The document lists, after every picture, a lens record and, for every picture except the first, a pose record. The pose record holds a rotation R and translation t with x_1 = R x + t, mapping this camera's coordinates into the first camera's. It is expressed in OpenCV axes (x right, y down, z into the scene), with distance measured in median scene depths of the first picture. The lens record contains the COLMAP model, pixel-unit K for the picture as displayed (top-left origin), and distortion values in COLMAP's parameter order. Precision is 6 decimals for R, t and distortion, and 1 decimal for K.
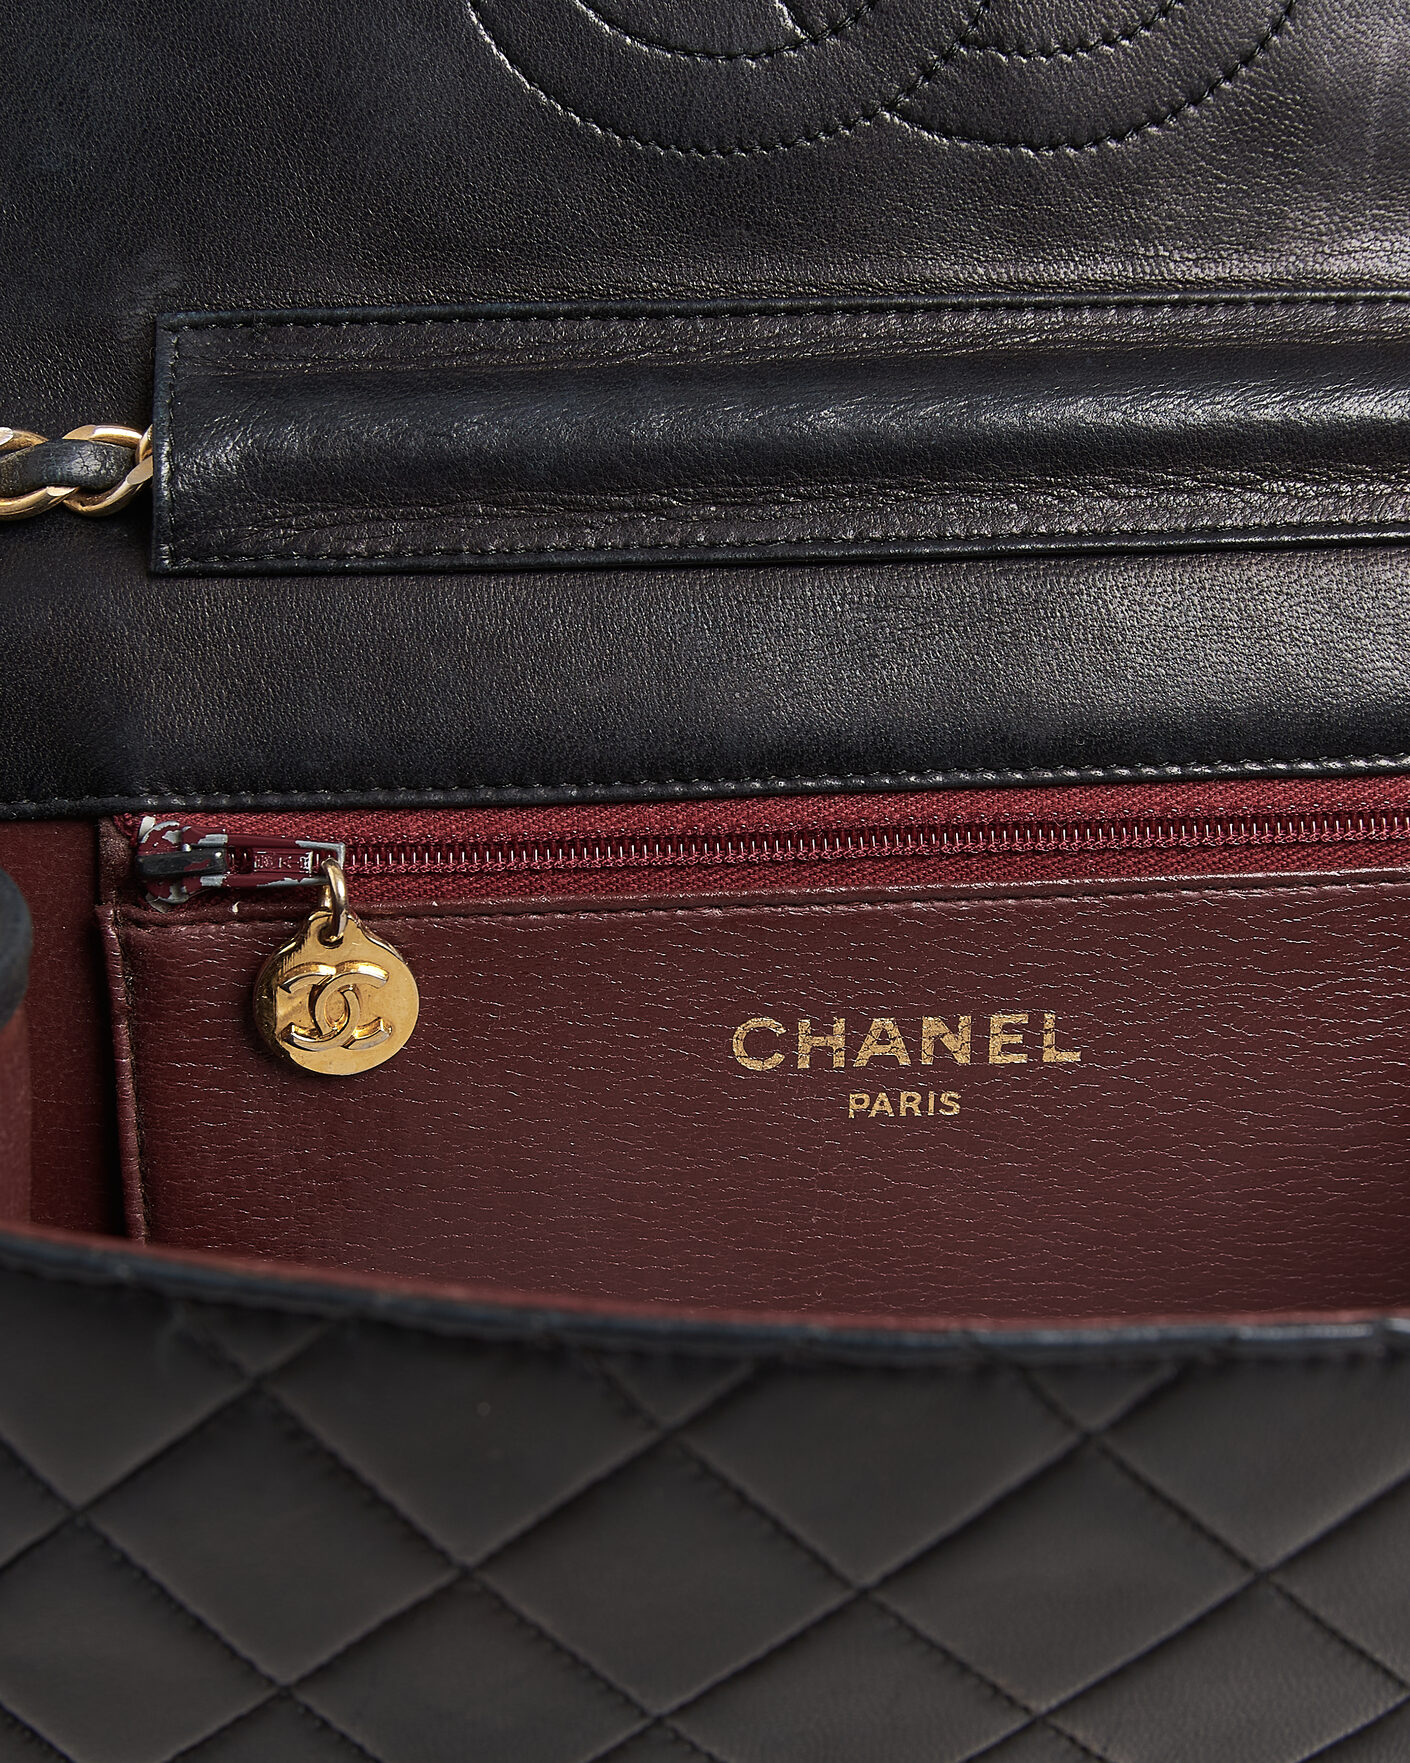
lens RADIAL K [[3585.8, 0, 693.3], [0, 3585.8, 894.8], [0, 0, 1]] dist [0.151521, 0.000000]
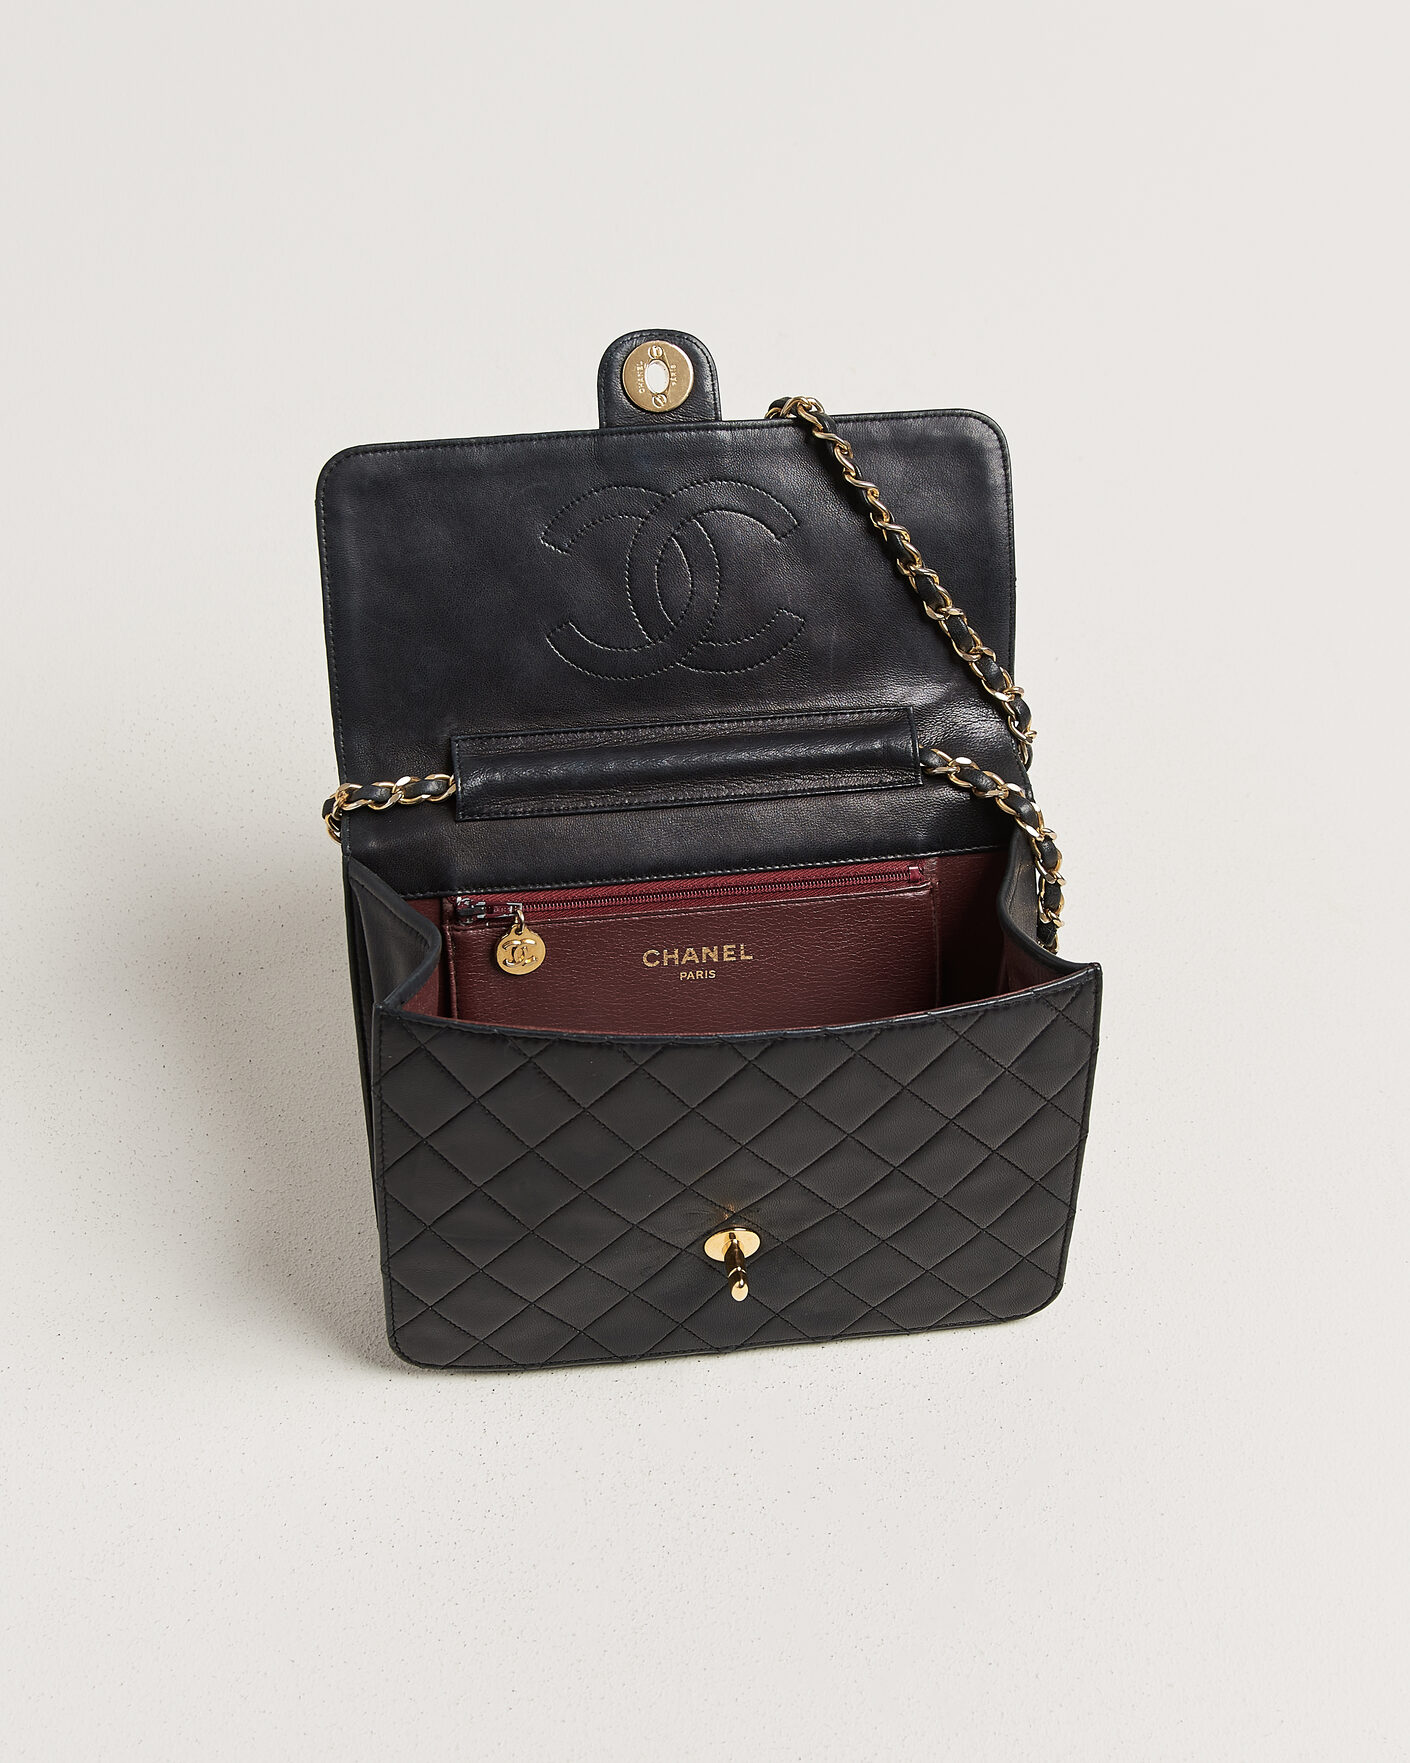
lens RADIAL K [[3585.8, 0, 703.2], [0, 3585.8, 875.1], [0, 0, 1]] dist [0.151521, 0.000000]
pose [[0.997032, -0.045060, 0.062427, -0.132008], [0.042710, 0.998346, 0.038472, -0.153622], [-0.064057, -0.035692, 0.997308, -2.188285]]
